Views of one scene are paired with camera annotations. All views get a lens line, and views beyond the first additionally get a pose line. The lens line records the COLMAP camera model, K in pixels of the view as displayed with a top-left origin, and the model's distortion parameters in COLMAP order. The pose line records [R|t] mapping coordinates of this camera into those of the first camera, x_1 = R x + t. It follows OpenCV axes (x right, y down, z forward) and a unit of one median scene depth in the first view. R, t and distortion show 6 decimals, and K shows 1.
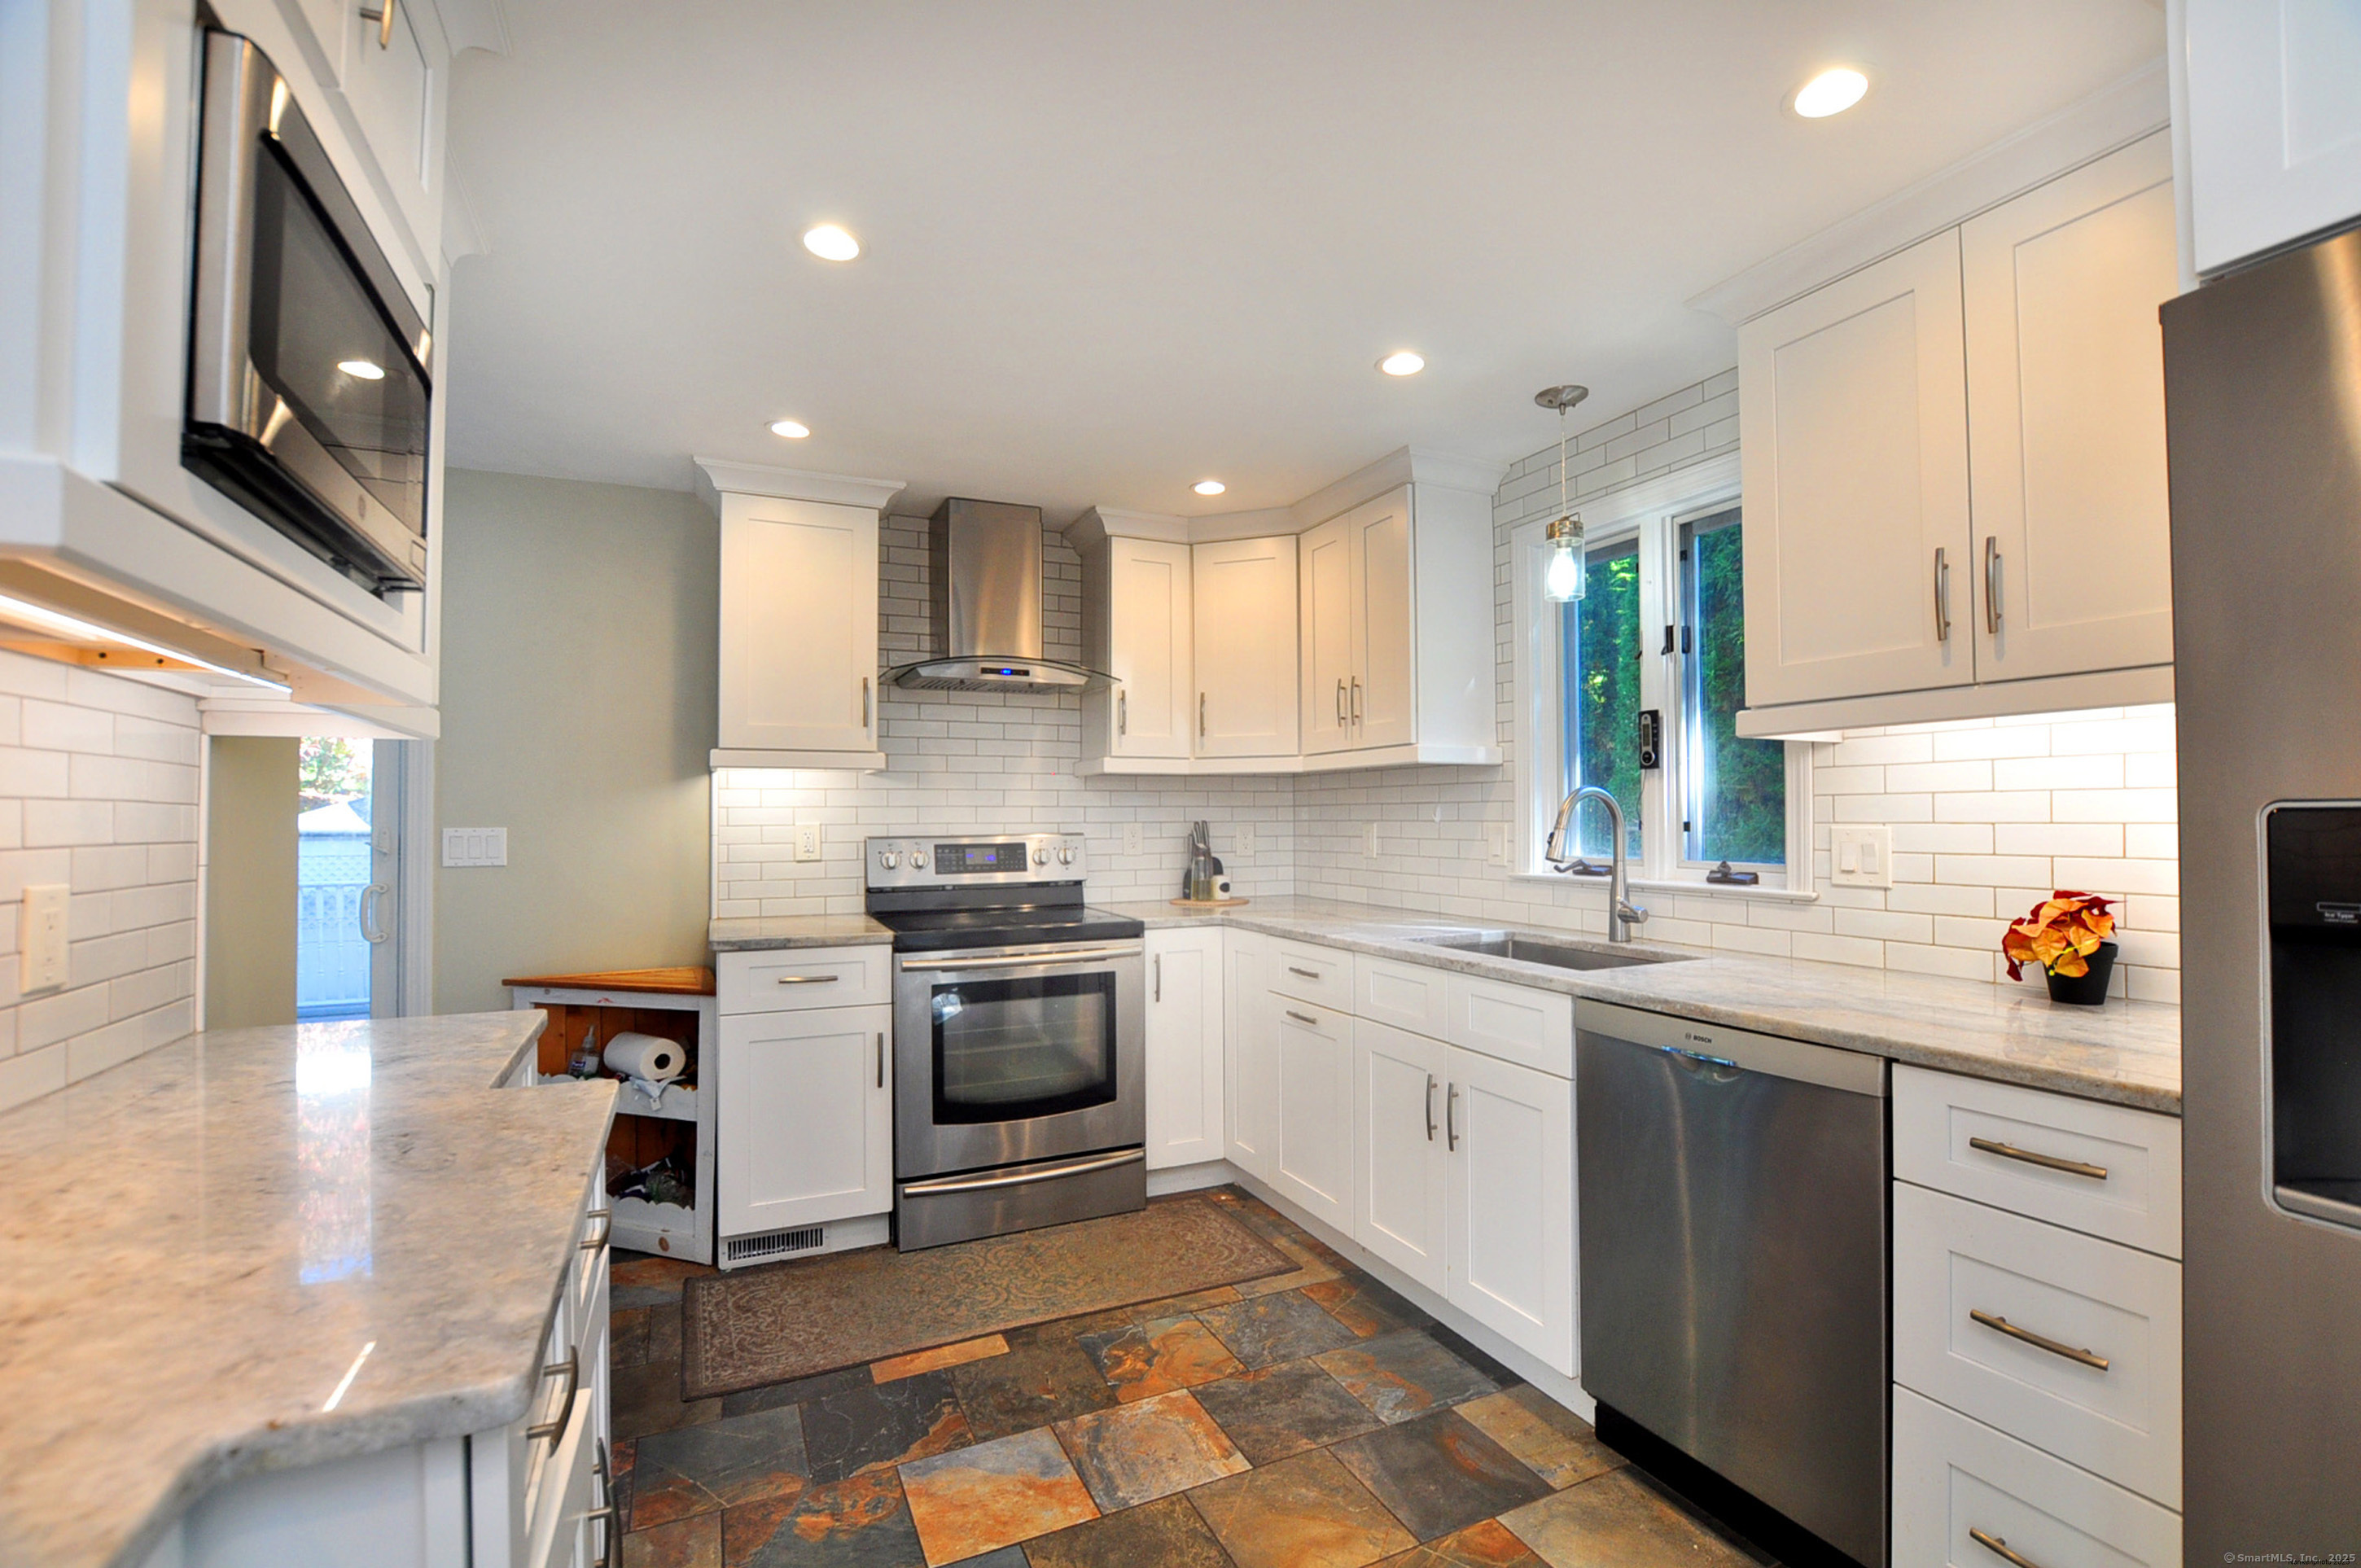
lens RADIAL K [[1051.2, 0, 1193.3], [0, 1051.2, 804.4], [0, 0, 1]] dist [-0.029637, 0.000433]
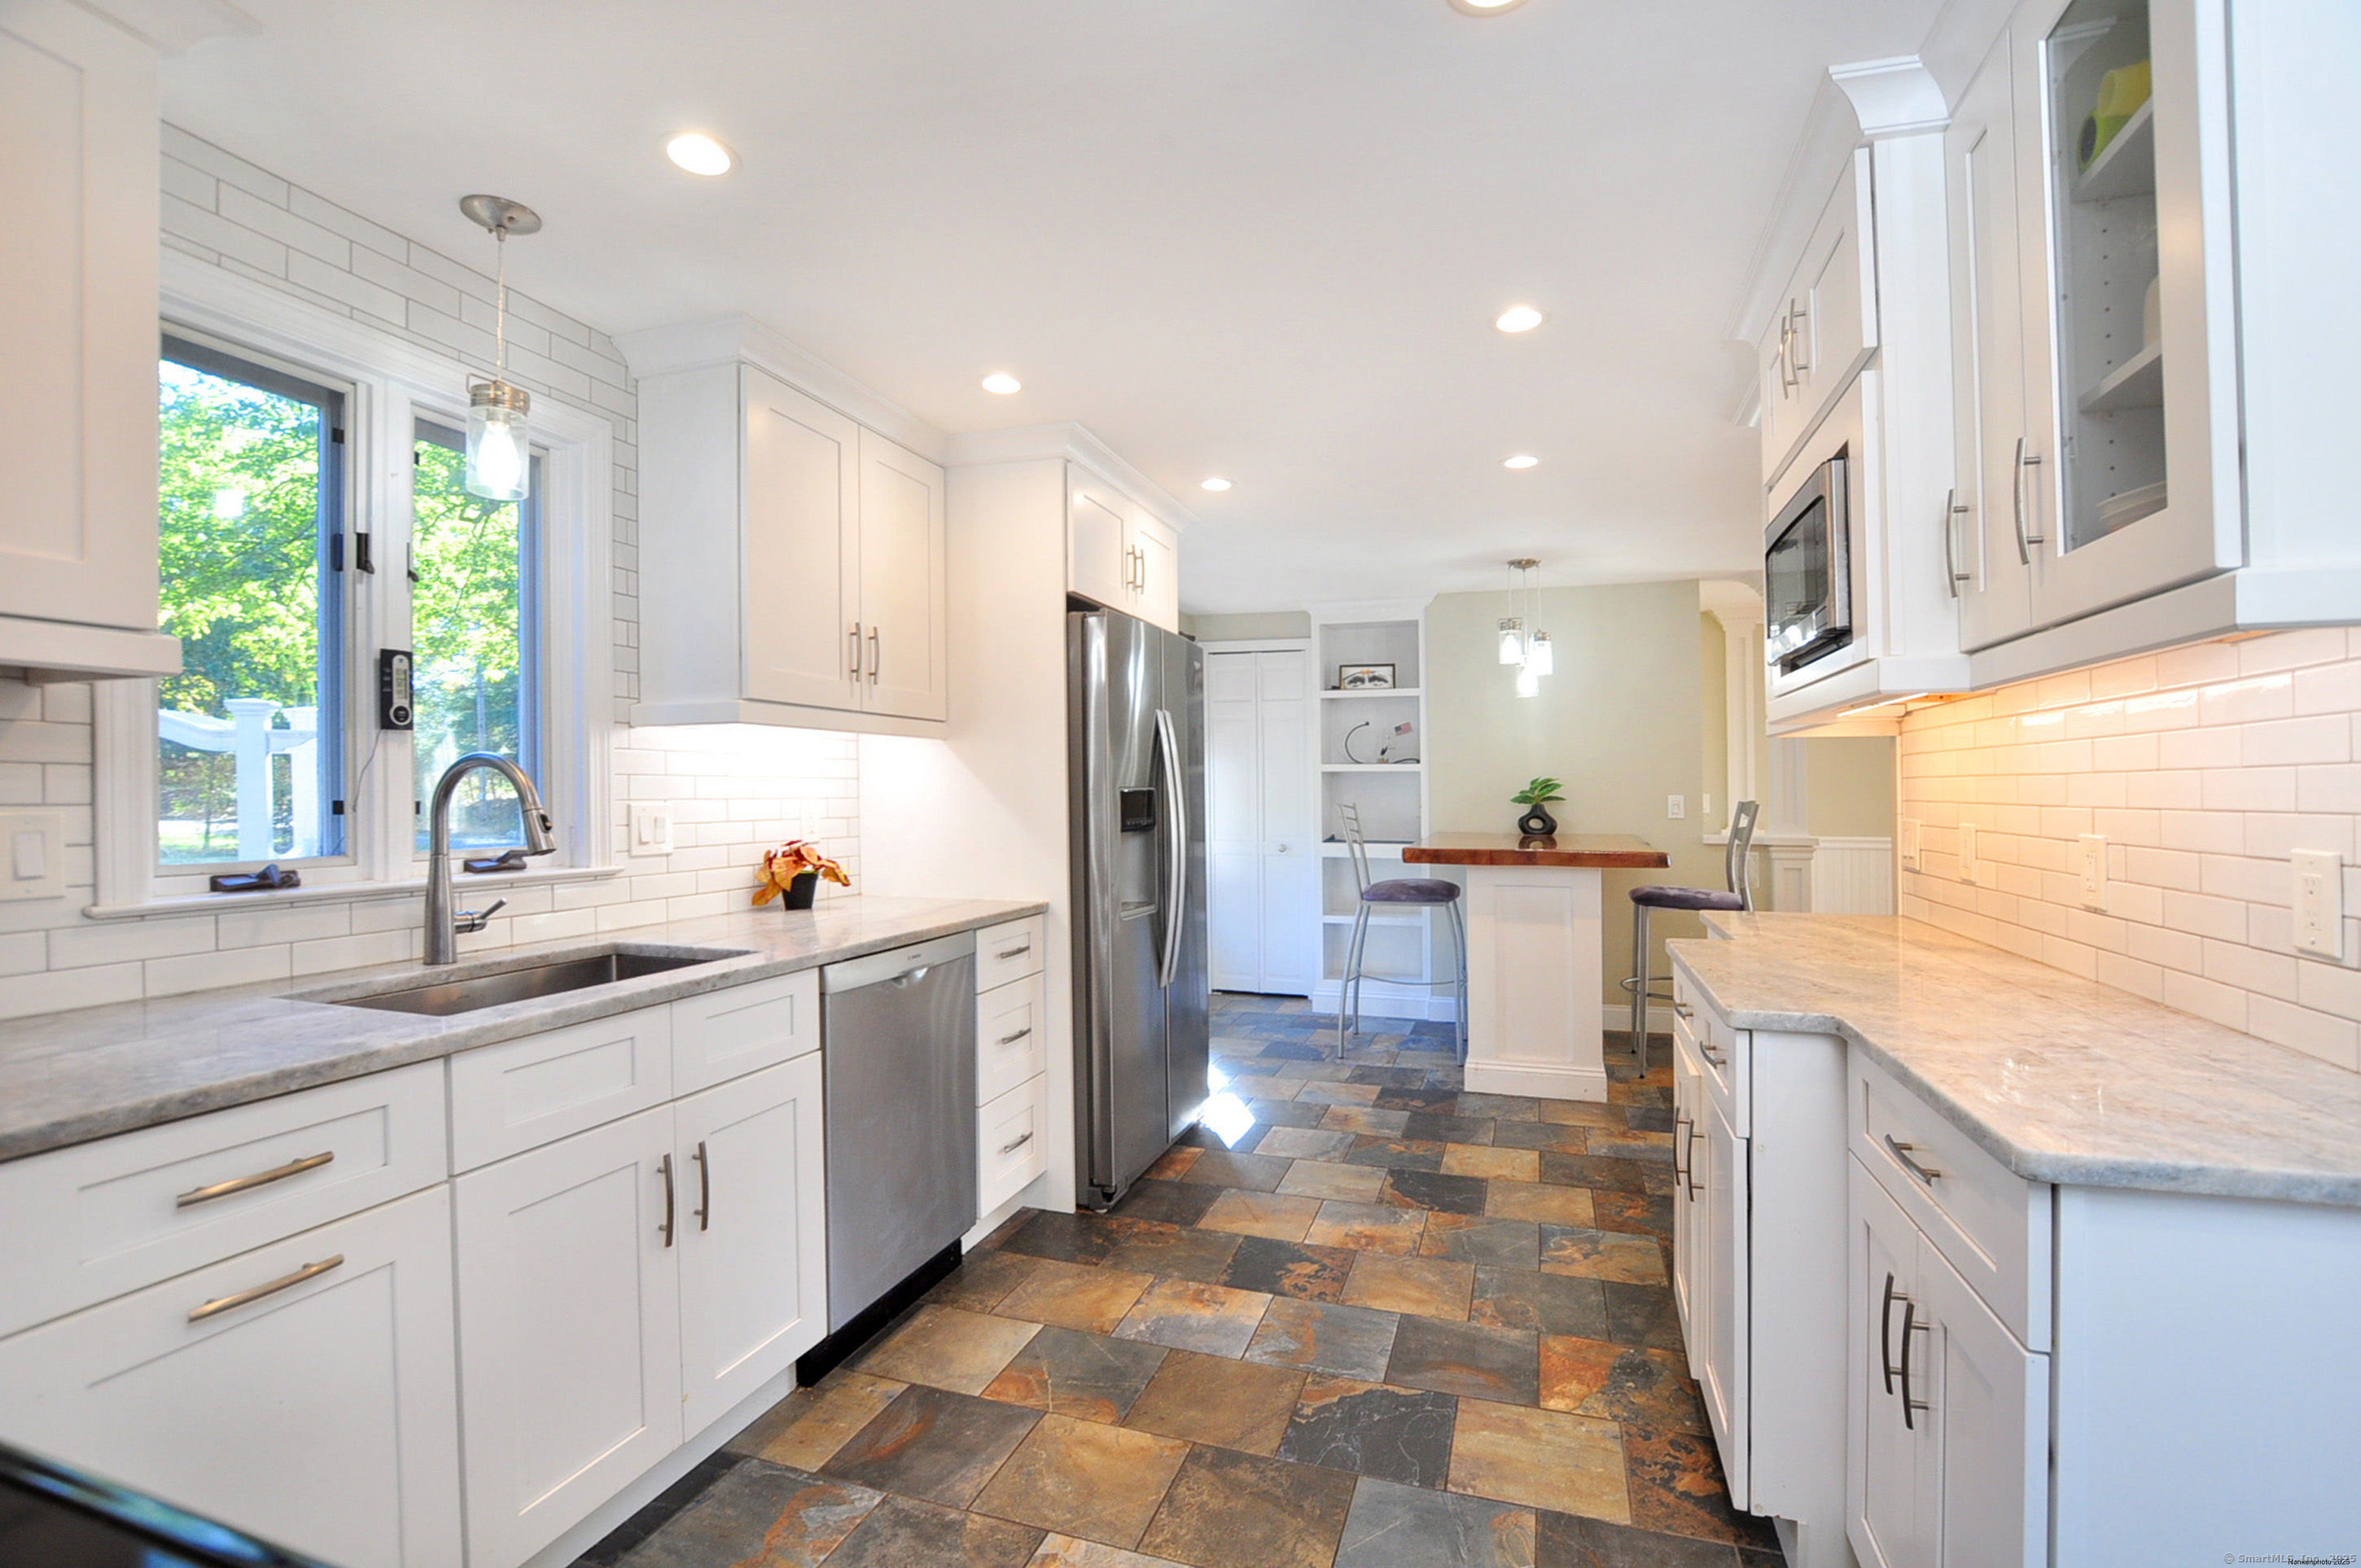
lens RADIAL K [[1029.7, 0, 1175.7], [0, 1029.7, 795.8], [0, 0, 1]] dist [-0.009654, 0.000450]
pose [[-0.709335, 0.003446, 0.704863, -0.426710], [-0.004350, 0.999948, -0.009266, 0.015779], [-0.704858, -0.009639, -0.709283, 1.044785]]
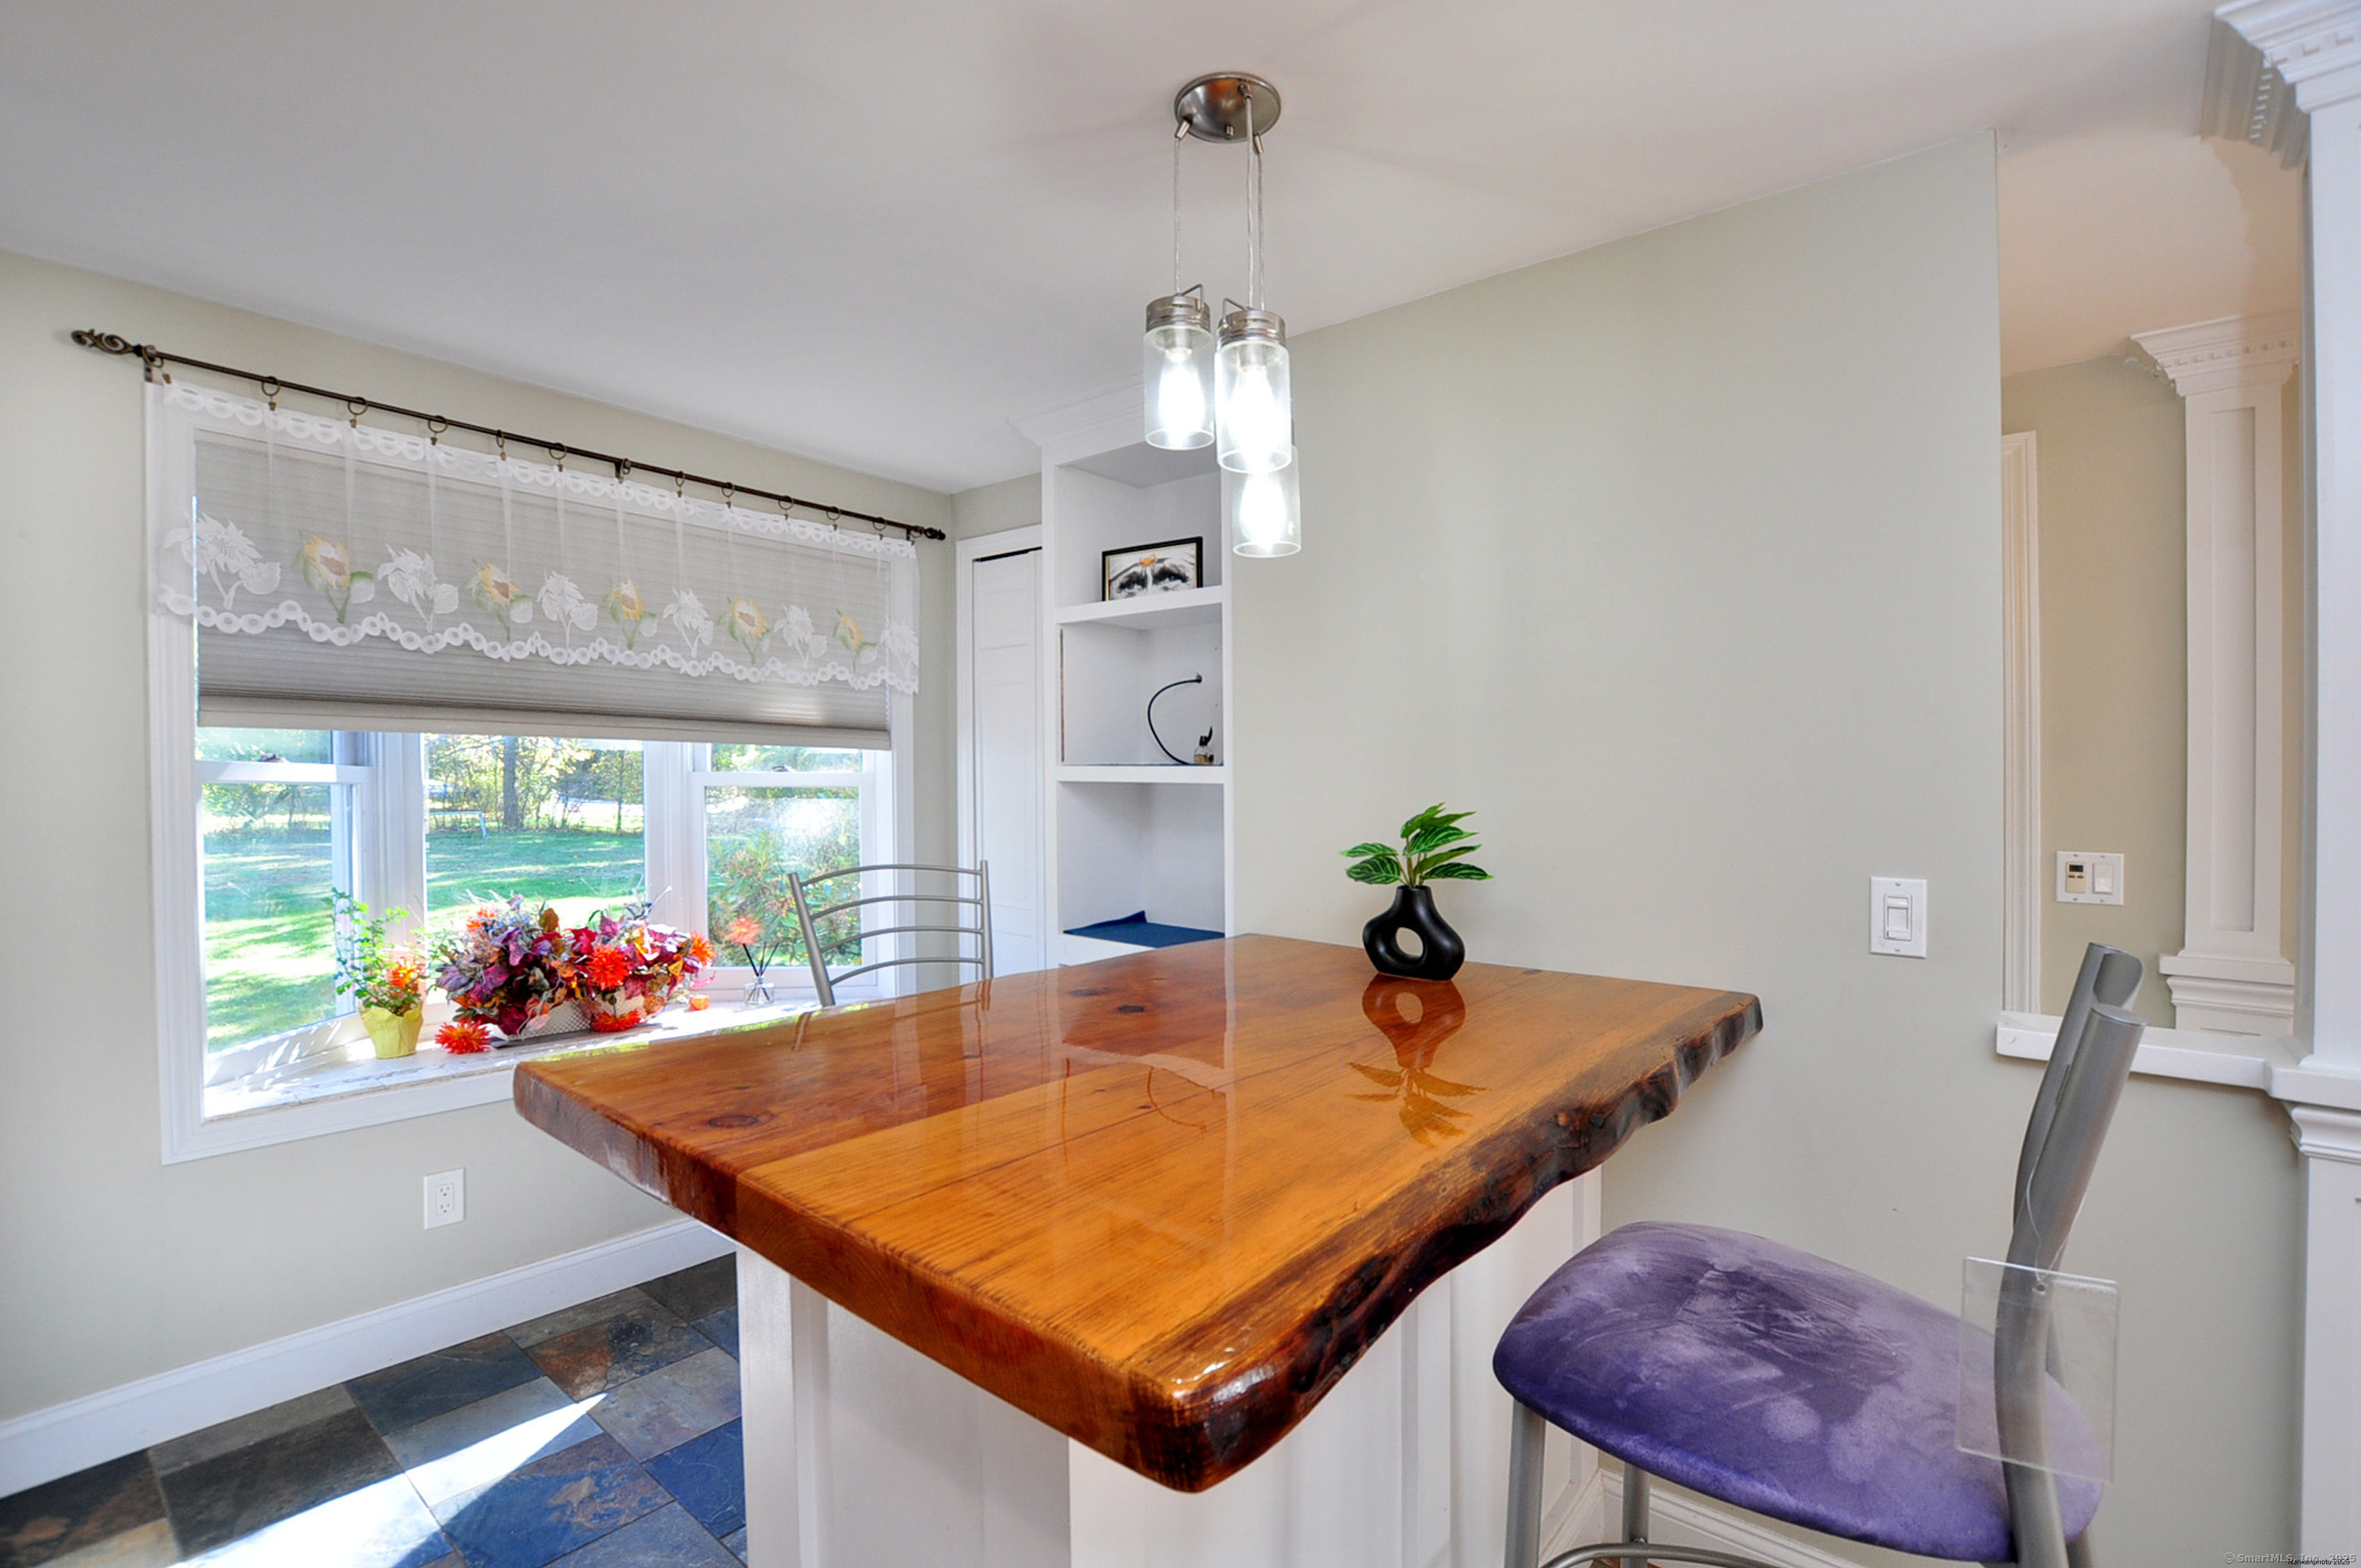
lens RADIAL K [[1029.7, 0, 1175.7], [0, 1029.7, 795.8], [0, 0, 1]] dist [-0.009654, 0.000450]
pose [[-0.407126, -0.017702, 0.913200, -0.129536], [-0.026766, 0.999614, 0.007444, -0.043520], [-0.912980, -0.021412, -0.407443, -0.271184]]
